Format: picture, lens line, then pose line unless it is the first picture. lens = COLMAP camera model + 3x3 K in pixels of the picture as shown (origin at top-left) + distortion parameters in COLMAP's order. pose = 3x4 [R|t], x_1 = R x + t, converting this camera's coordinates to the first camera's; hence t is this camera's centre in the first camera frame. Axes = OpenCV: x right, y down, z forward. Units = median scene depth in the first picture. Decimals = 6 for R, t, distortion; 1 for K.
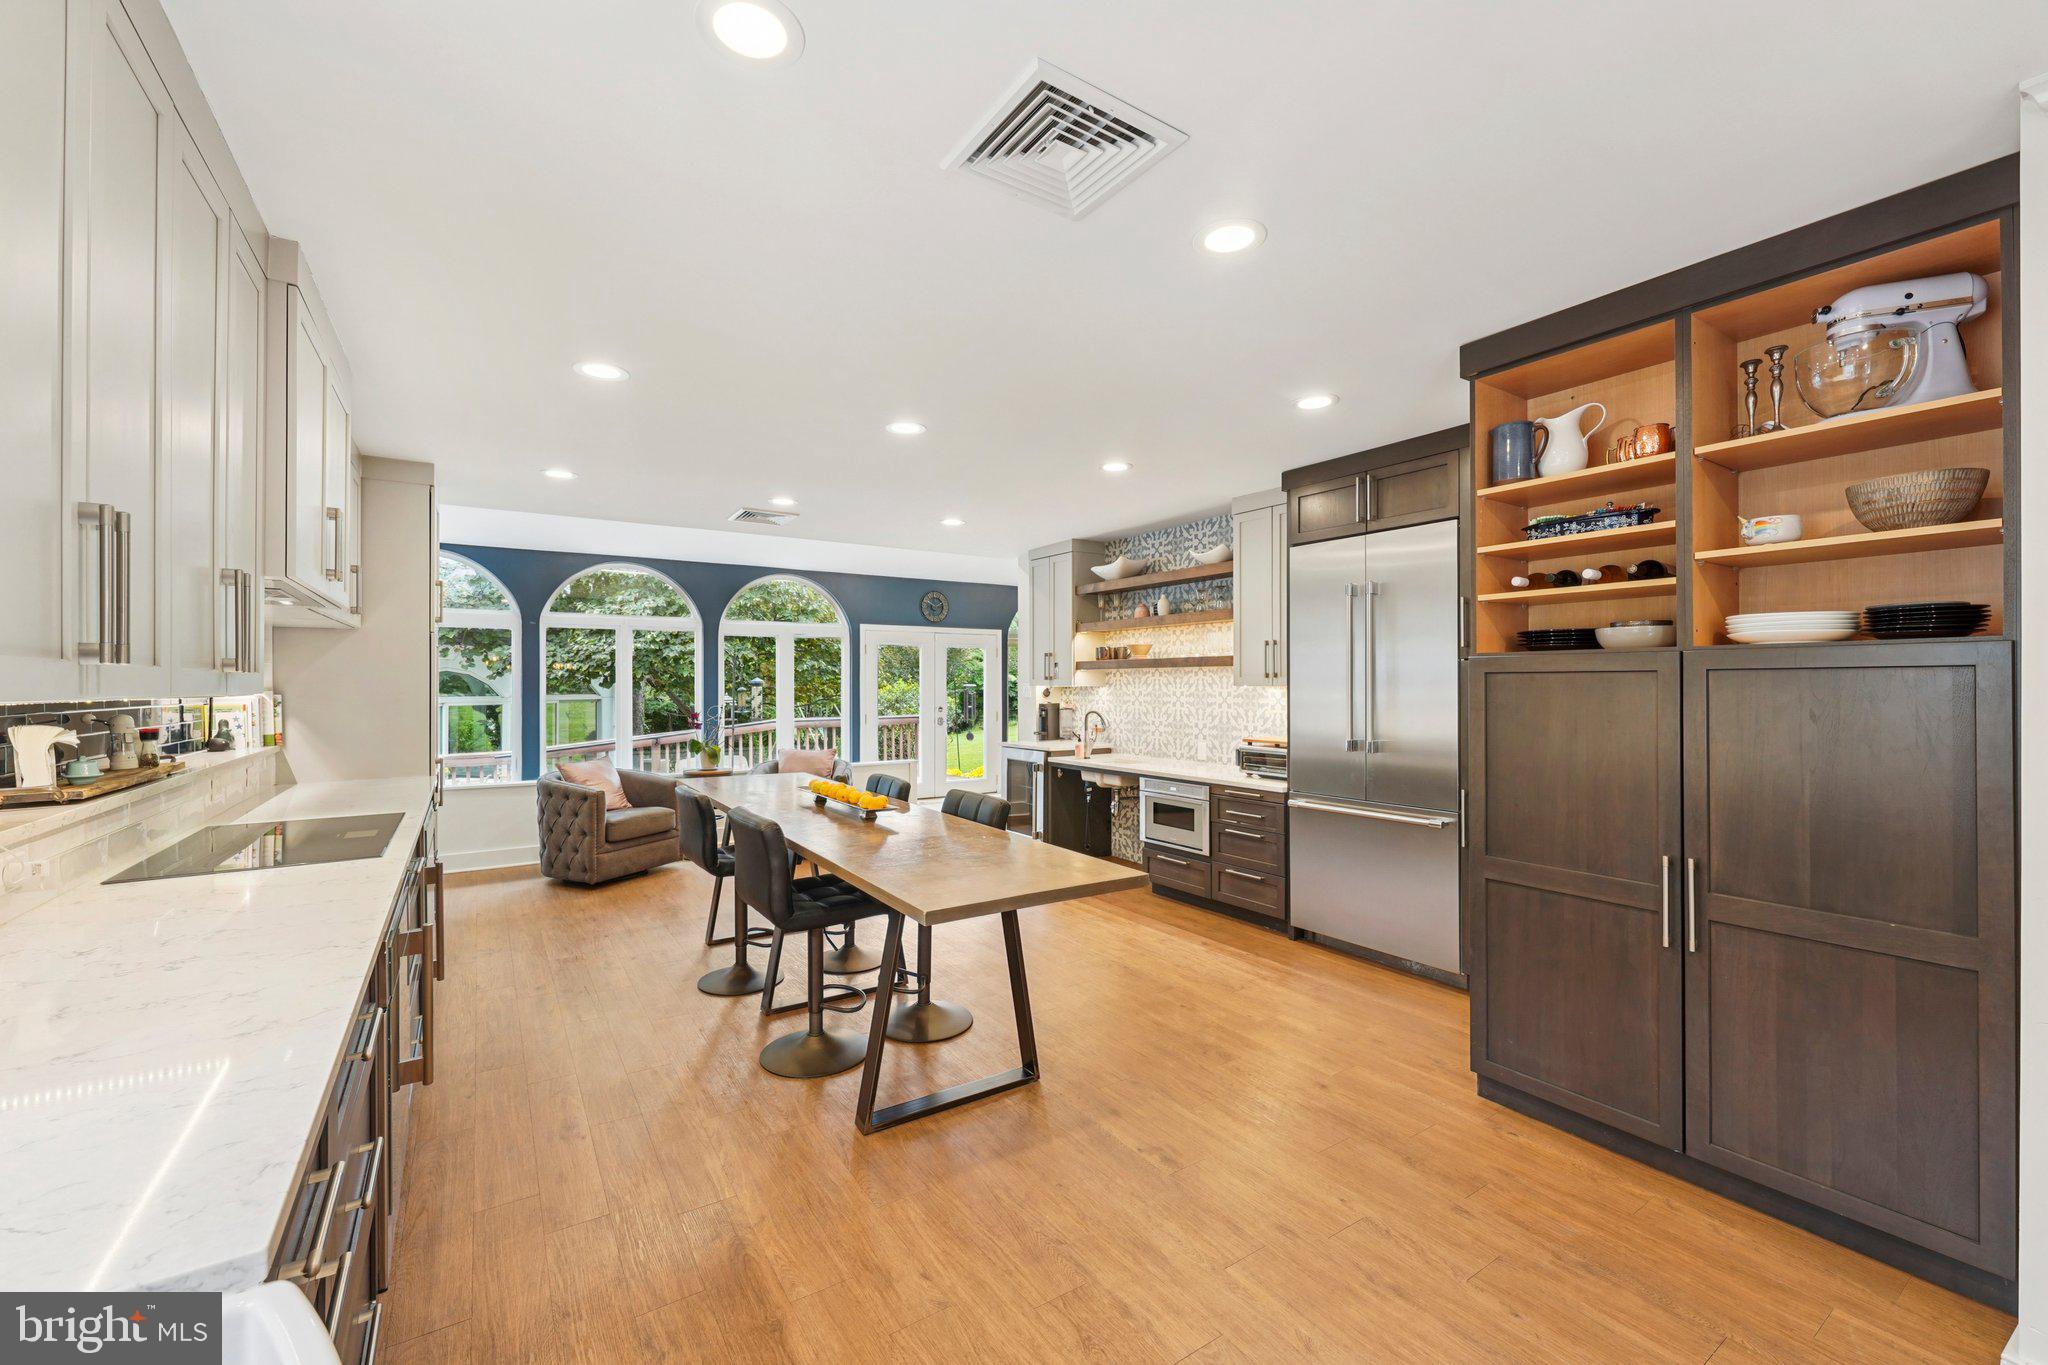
lens RADIAL K [[827.1, 0, 1028.9], [0, 827.1, 679.7], [0, 0, 1]] dist [0.001625, 0.000477]
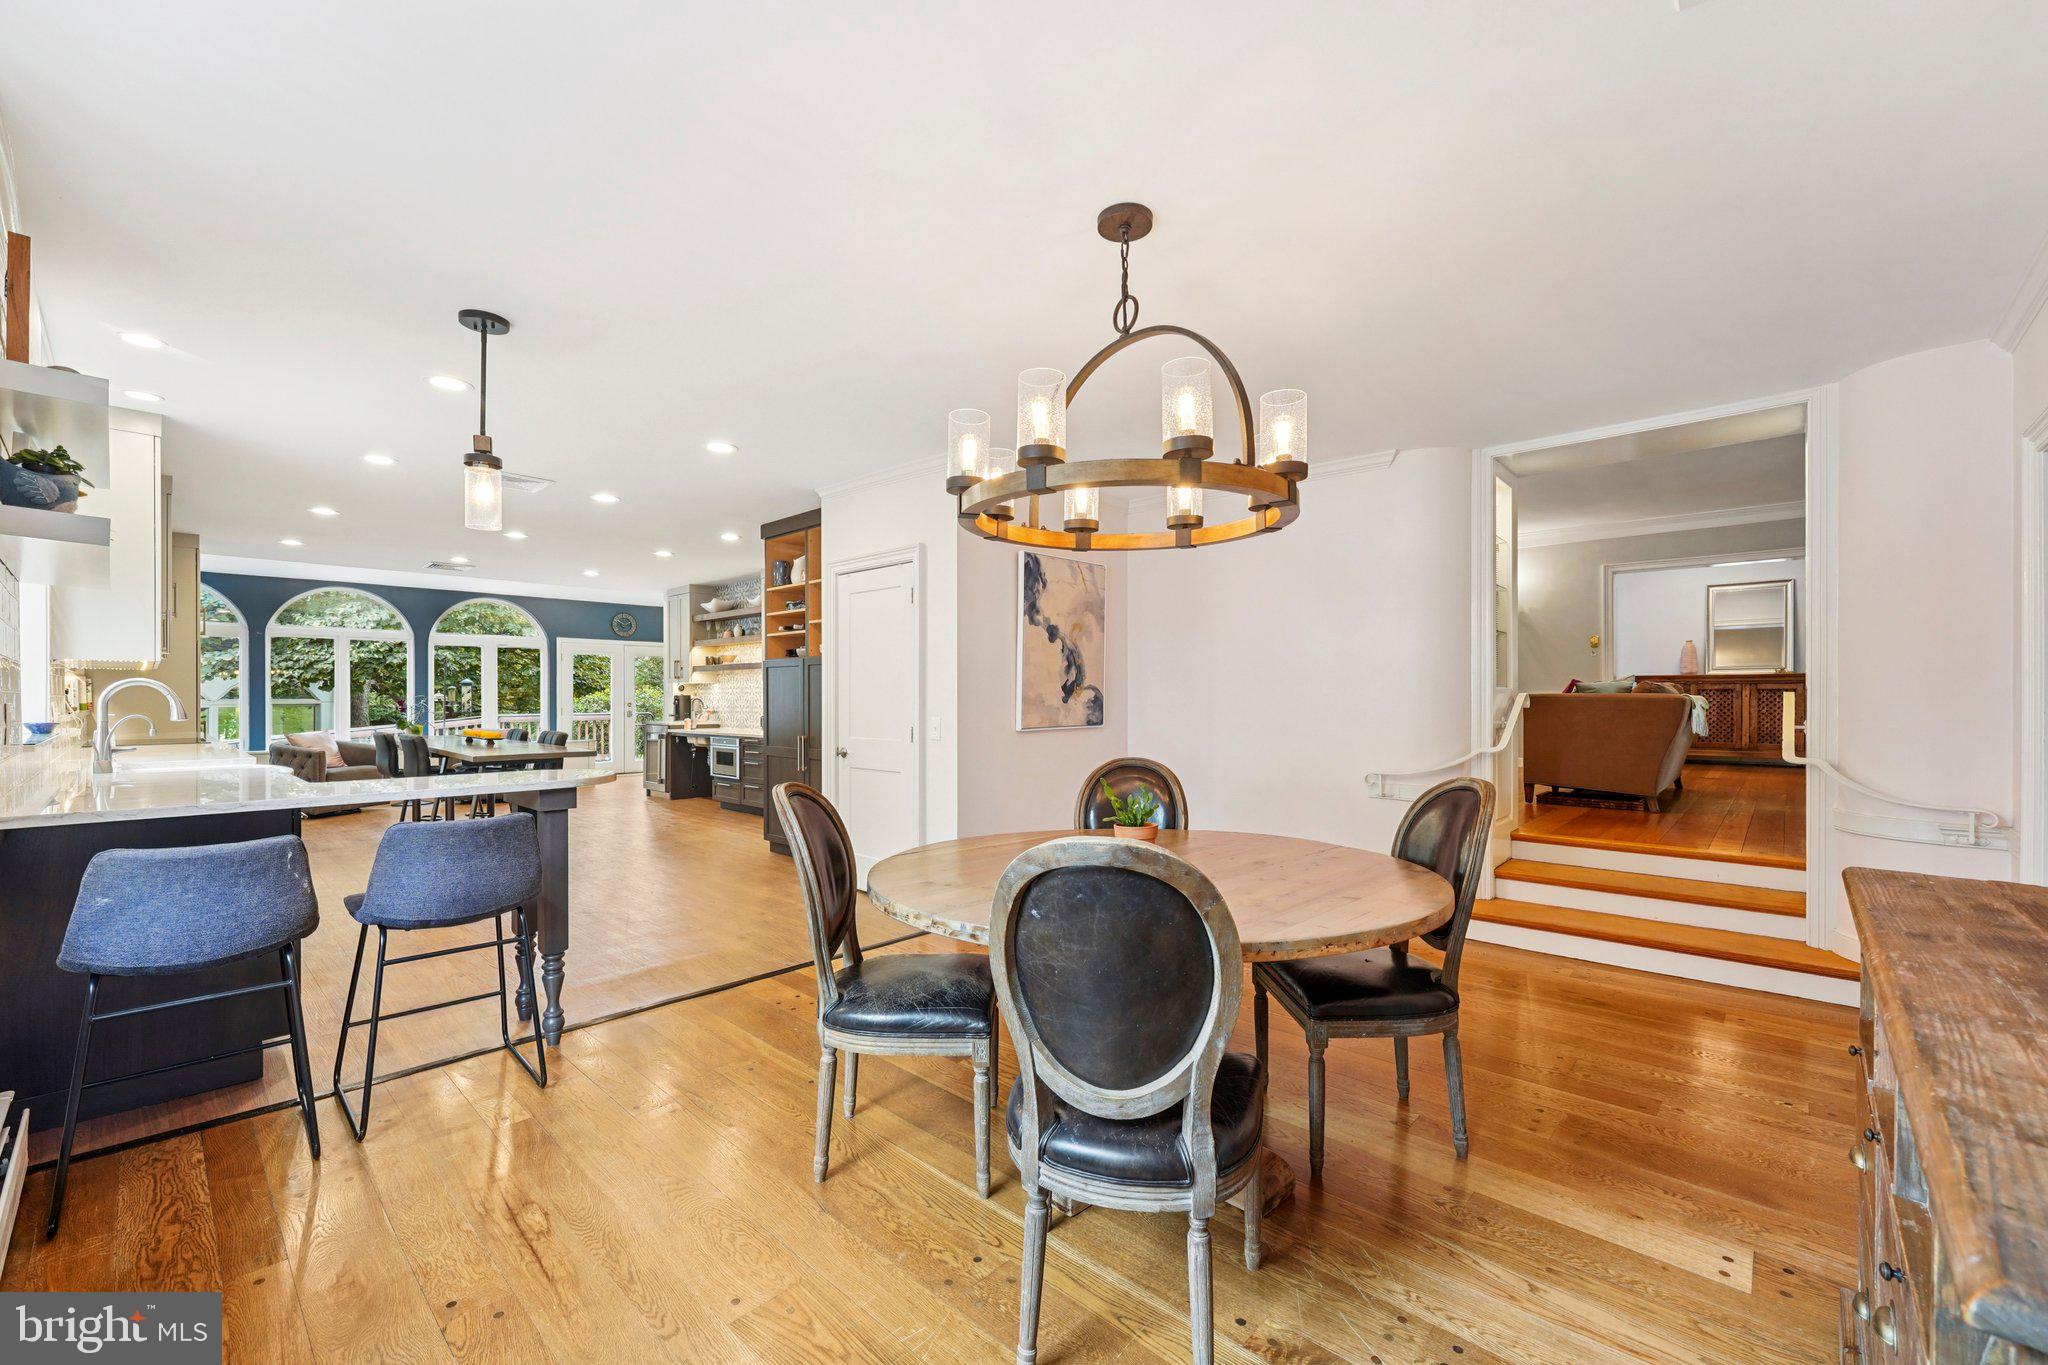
lens RADIAL K [[827.1, 0, 1018.4], [0, 827.1, 691.0], [0, 0, 1]] dist [0.001625, 0.000477]
pose [[0.974896, 0.001040, 0.222657, 0.241747], [-0.000326, 0.999995, -0.003244, 0.022255], [-0.222659, 0.003090, 0.974892, -0.476593]]
